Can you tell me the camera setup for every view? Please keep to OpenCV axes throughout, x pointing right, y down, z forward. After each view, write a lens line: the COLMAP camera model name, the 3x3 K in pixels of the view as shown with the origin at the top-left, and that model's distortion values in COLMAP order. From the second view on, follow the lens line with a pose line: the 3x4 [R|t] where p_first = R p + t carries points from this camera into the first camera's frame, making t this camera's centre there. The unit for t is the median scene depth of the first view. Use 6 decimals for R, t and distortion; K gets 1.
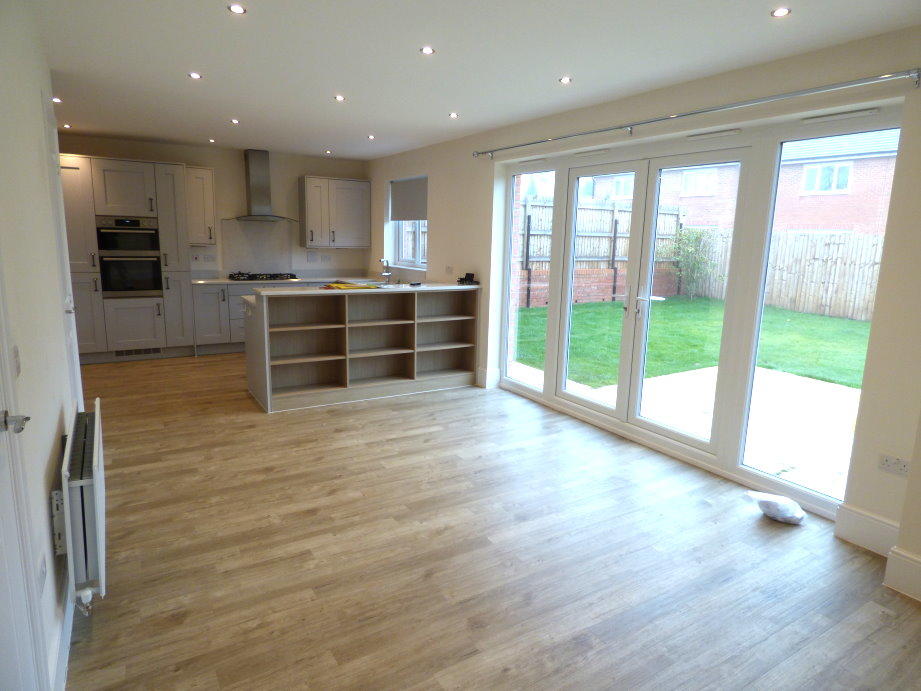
lens RADIAL K [[561.6, 0, 462.5], [0, 561.6, 341.2], [0, 0, 1]] dist [-0.000716, 0.000250]
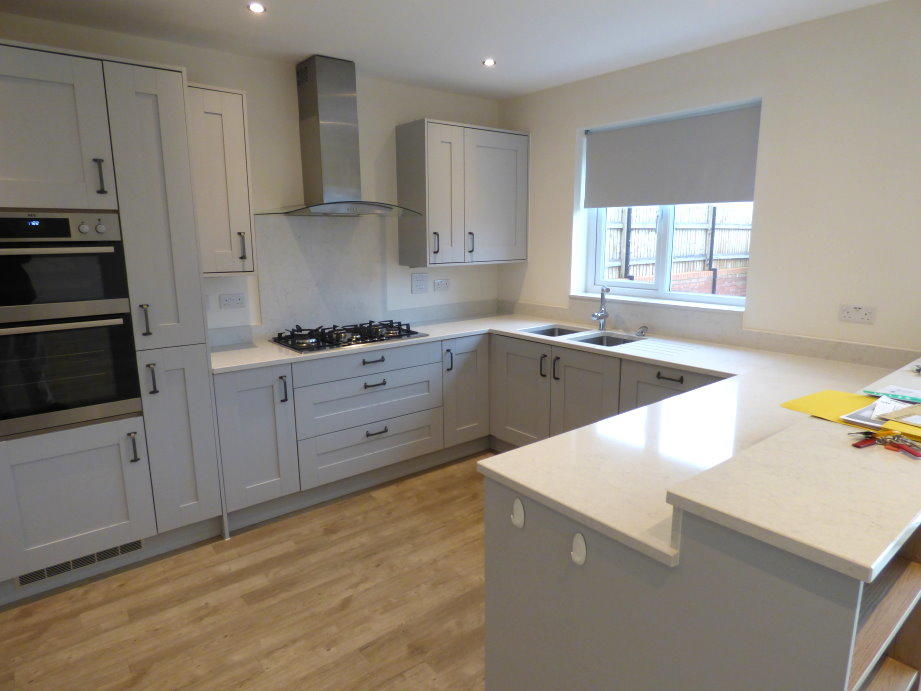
lens RADIAL K [[561.6, 0, 462.5], [0, 561.6, 341.2], [0, 0, 1]] dist [-0.000716, 0.000250]
pose [[0.991756, -0.055691, 0.115404, -0.315055], [0.055167, 0.998447, 0.007736, -0.106821], [-0.115656, -0.001305, 0.993288, 0.520387]]
